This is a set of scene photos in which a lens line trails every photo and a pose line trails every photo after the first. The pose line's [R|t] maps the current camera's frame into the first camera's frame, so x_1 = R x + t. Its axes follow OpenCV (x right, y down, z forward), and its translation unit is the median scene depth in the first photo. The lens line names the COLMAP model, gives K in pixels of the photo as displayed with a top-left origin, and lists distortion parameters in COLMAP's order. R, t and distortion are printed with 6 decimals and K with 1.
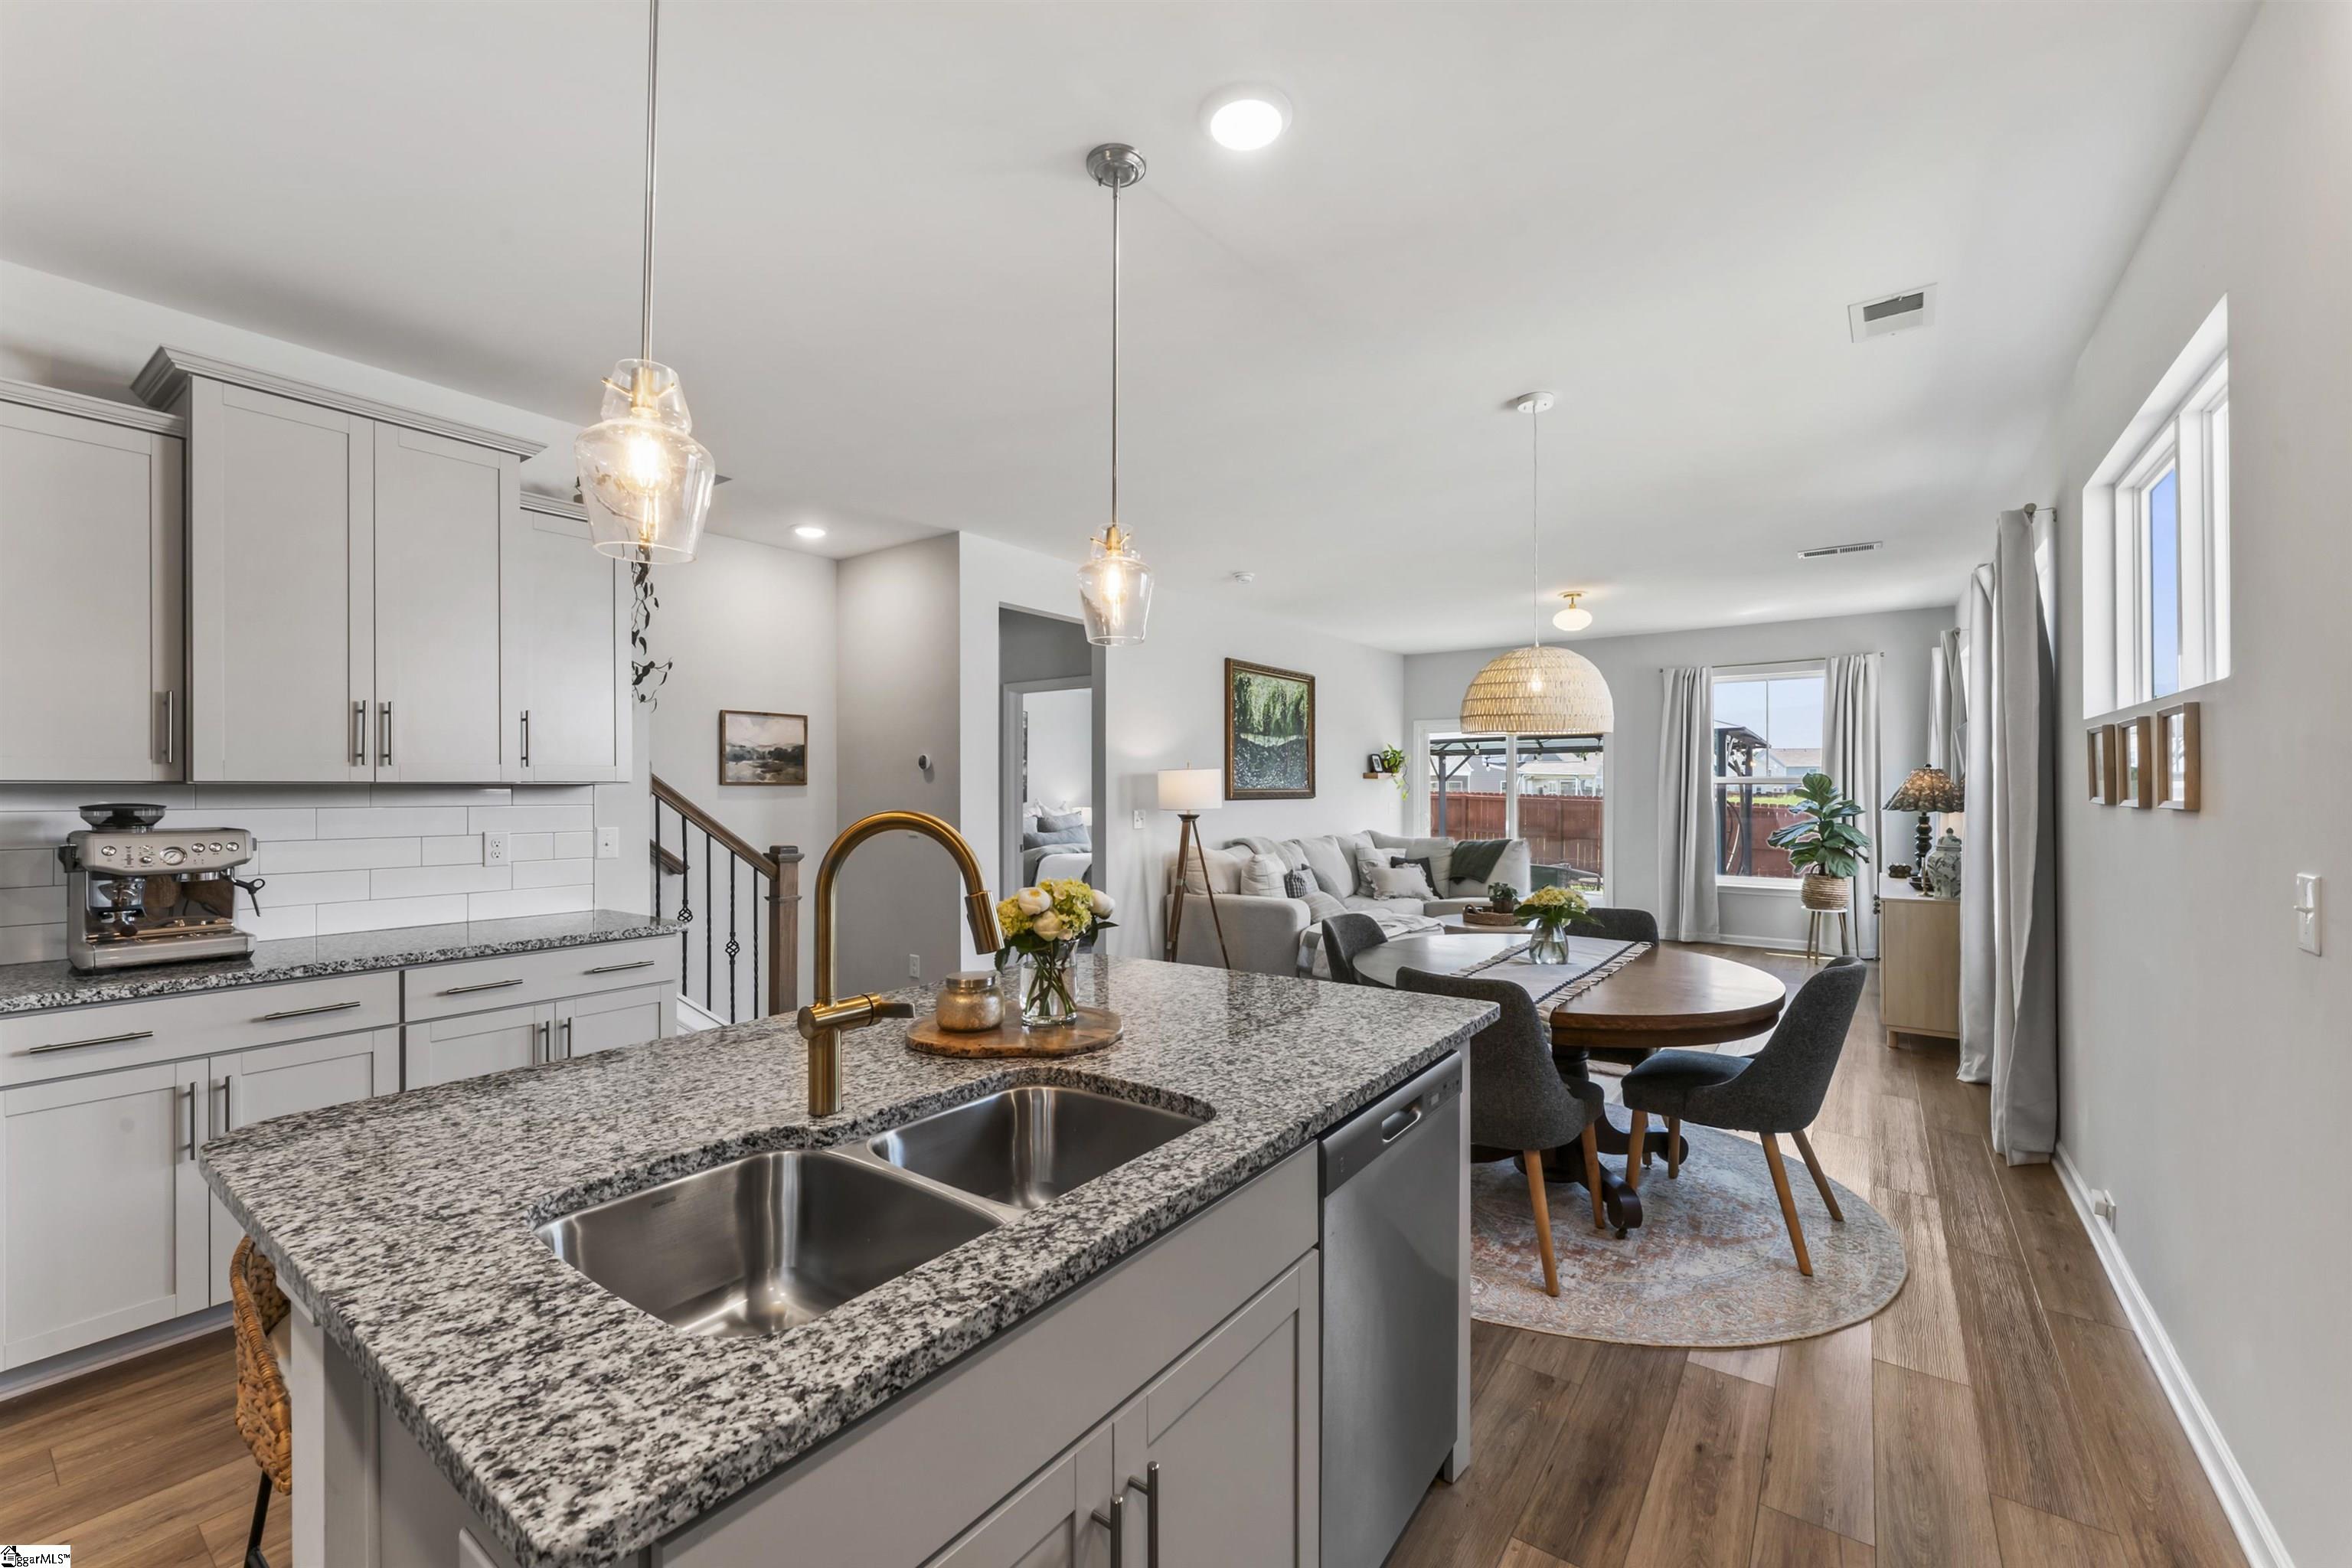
lens RADIAL K [[937.2, 0, 1165.9], [0, 937.2, 785.3], [0, 0, 1]] dist [-0.006684, 0.001353]
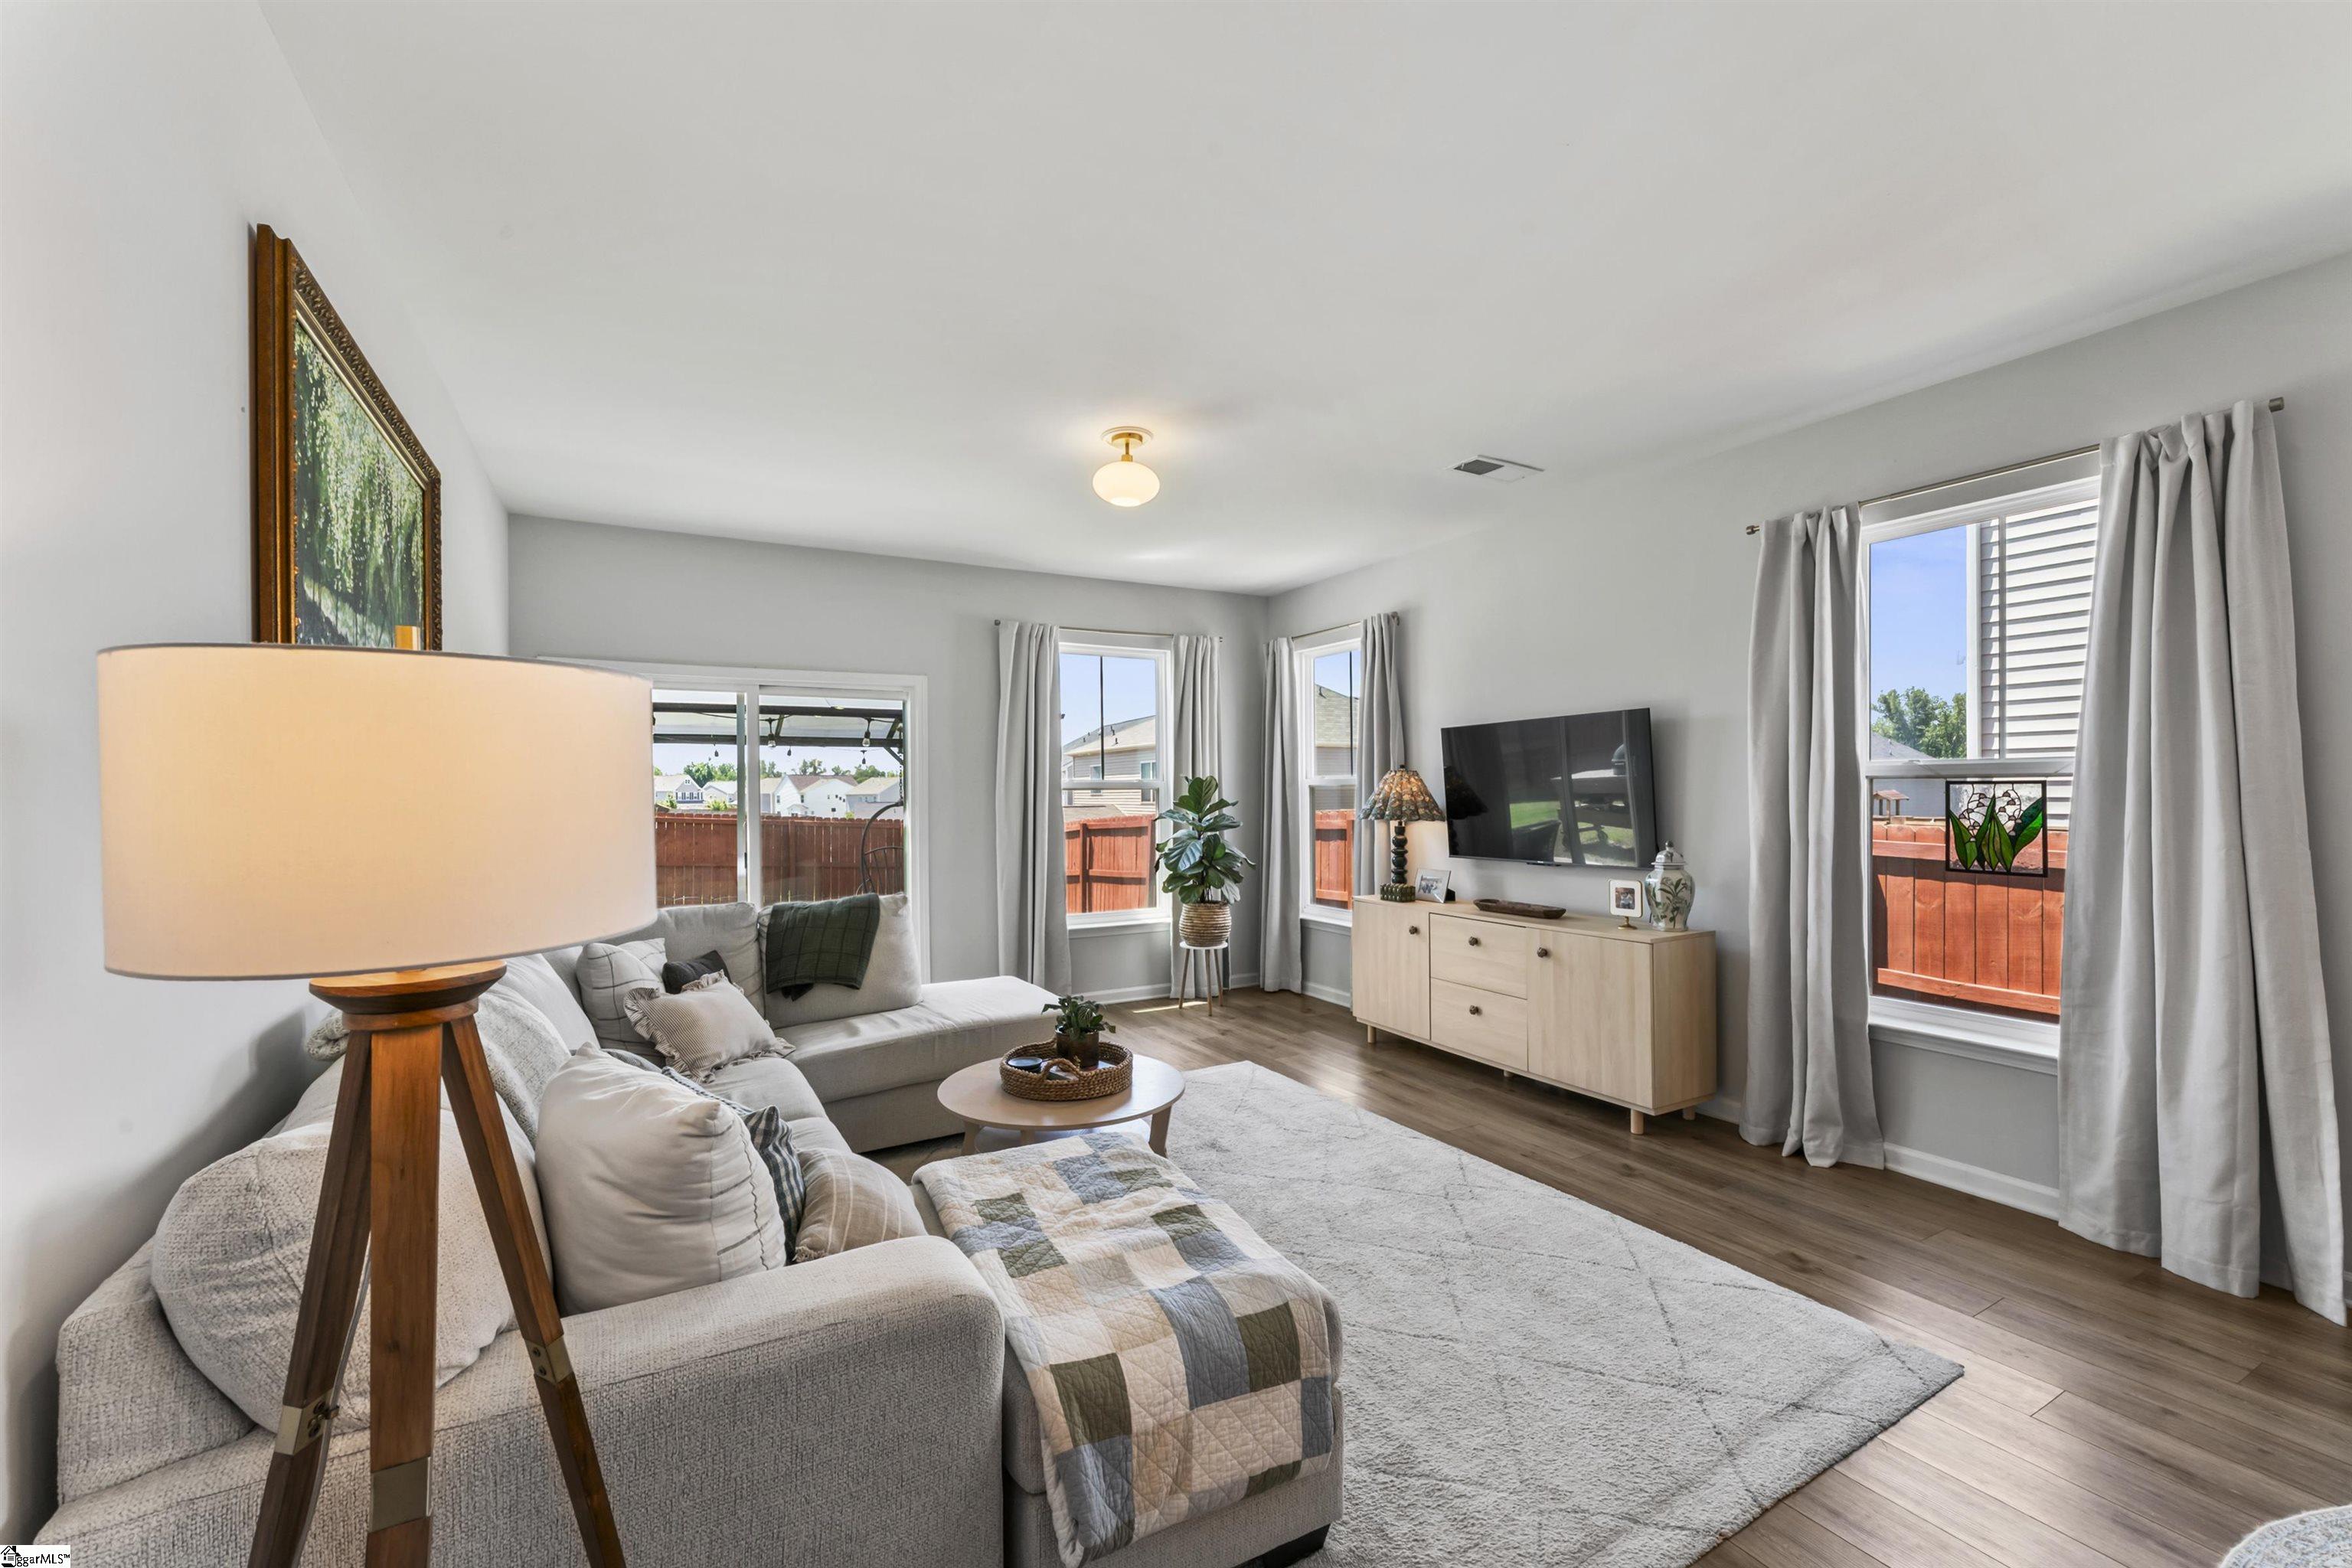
lens RADIAL K [[937.2, 0, 1172.5], [0, 937.2, 785.7], [0, 0, 1]] dist [-0.006684, 0.001353]
pose [[0.408075, 0.007197, 0.912920, -0.059050], [0.002311, 0.999958, -0.008916, 0.002910], [-0.912945, 0.005748, 0.408041, 0.841872]]
